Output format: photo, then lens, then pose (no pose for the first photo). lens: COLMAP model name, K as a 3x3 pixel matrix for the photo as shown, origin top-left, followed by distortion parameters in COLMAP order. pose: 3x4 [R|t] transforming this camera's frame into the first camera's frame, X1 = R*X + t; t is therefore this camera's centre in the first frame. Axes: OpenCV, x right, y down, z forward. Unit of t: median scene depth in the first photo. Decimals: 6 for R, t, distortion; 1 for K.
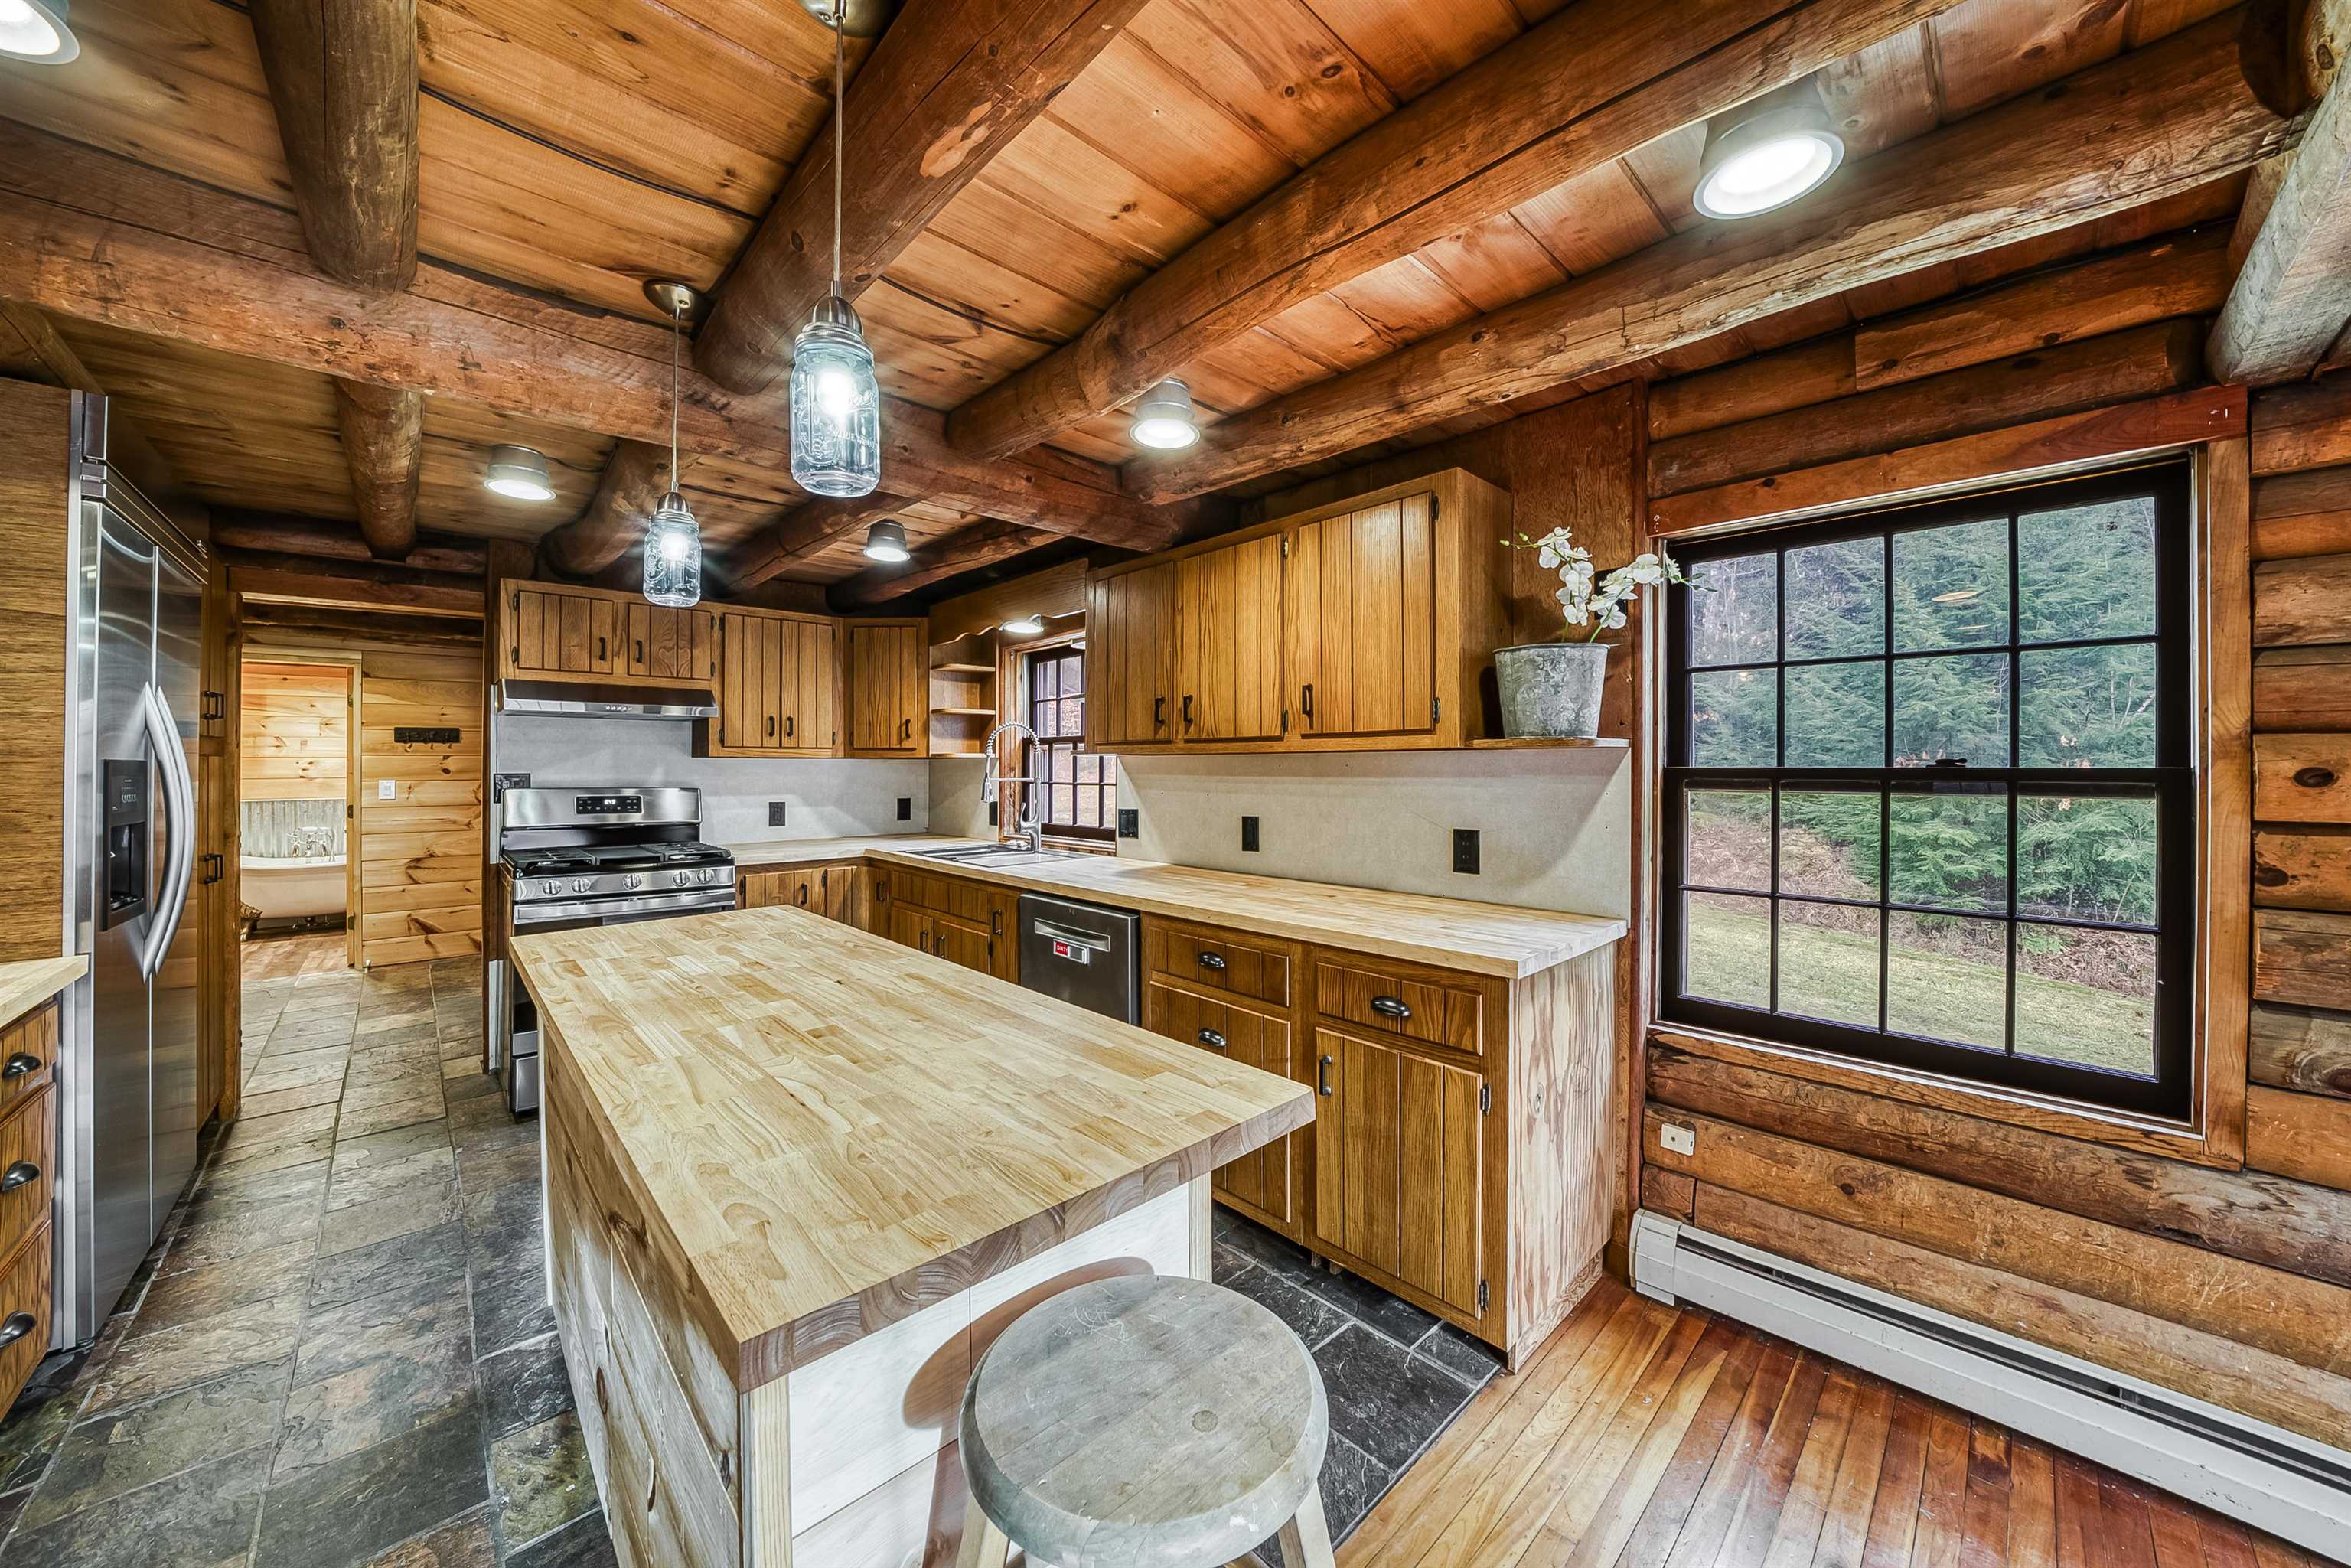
lens RADIAL K [[820.7, 0, 1170.4], [0, 820.7, 768.3], [0, 0, 1]] dist [-0.022684, -0.000159]
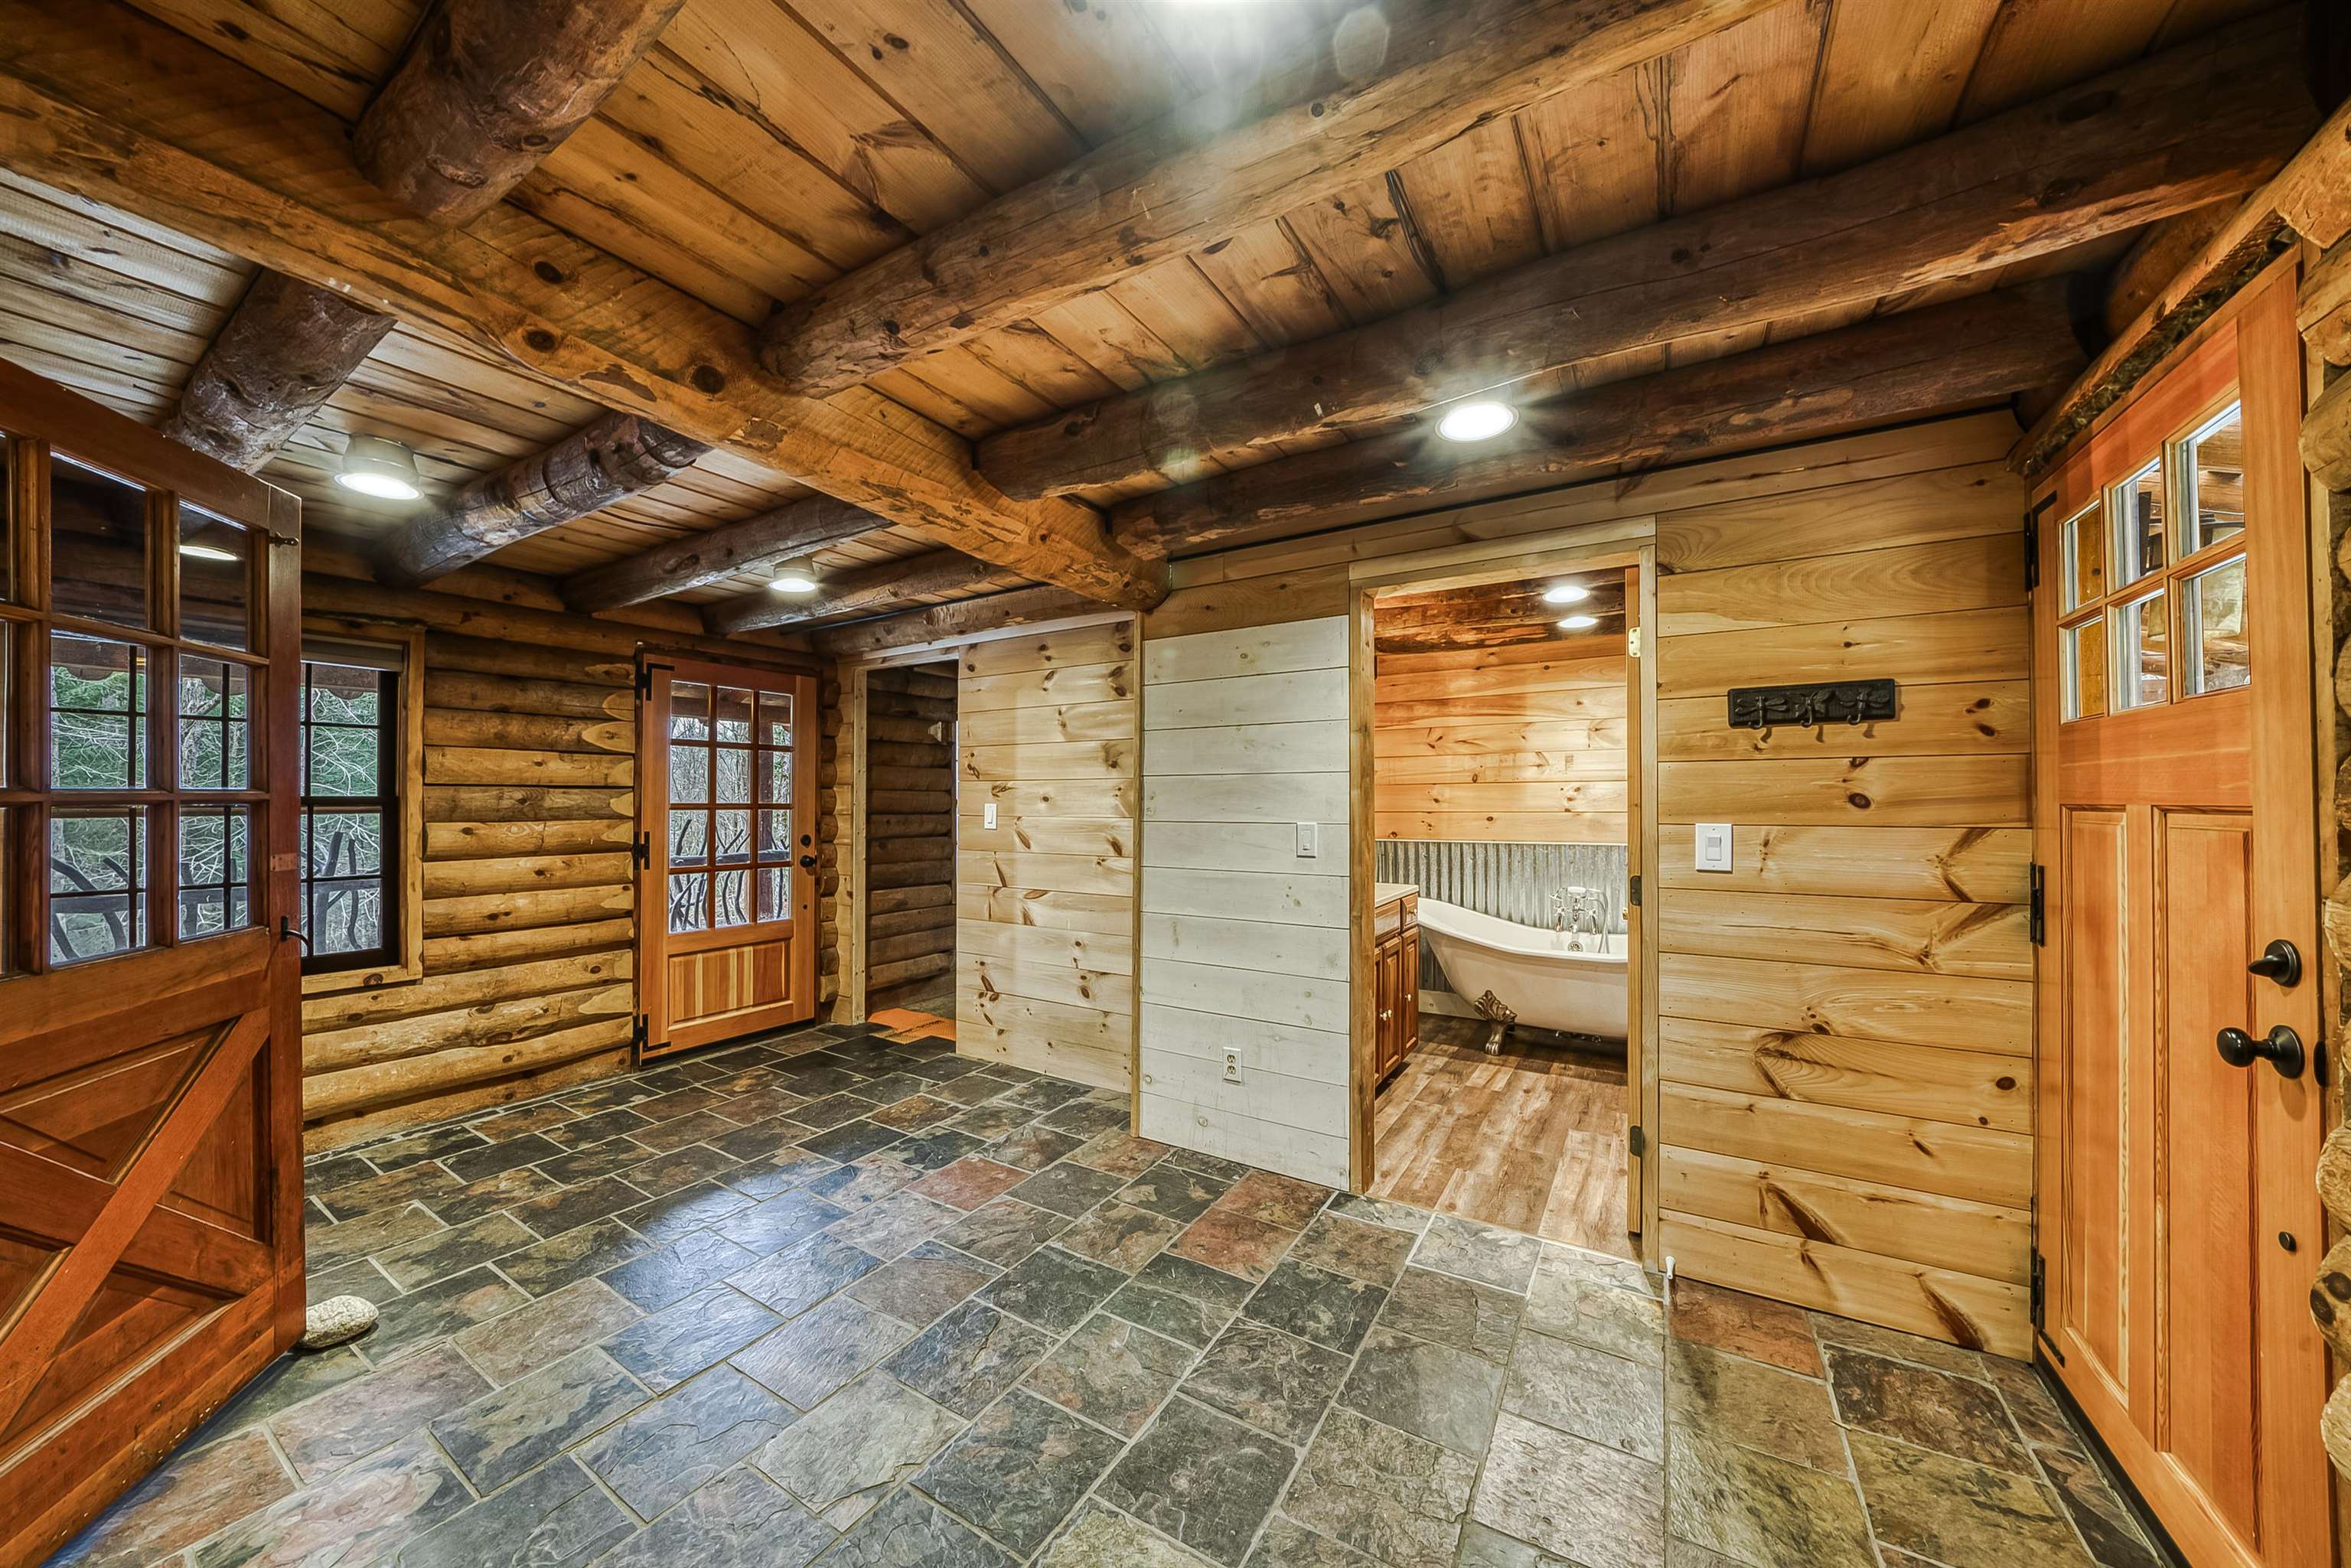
lens RADIAL K [[820.7, 0, 1162.1], [0, 820.7, 793.4], [0, 0, 1]] dist [-0.022684, -0.000159]
pose [[0.259190, -0.009494, -0.965780, -0.509288], [0.001105, 0.999954, -0.009534, 0.002831], [0.965826, 0.001404, 0.259189, 0.488966]]
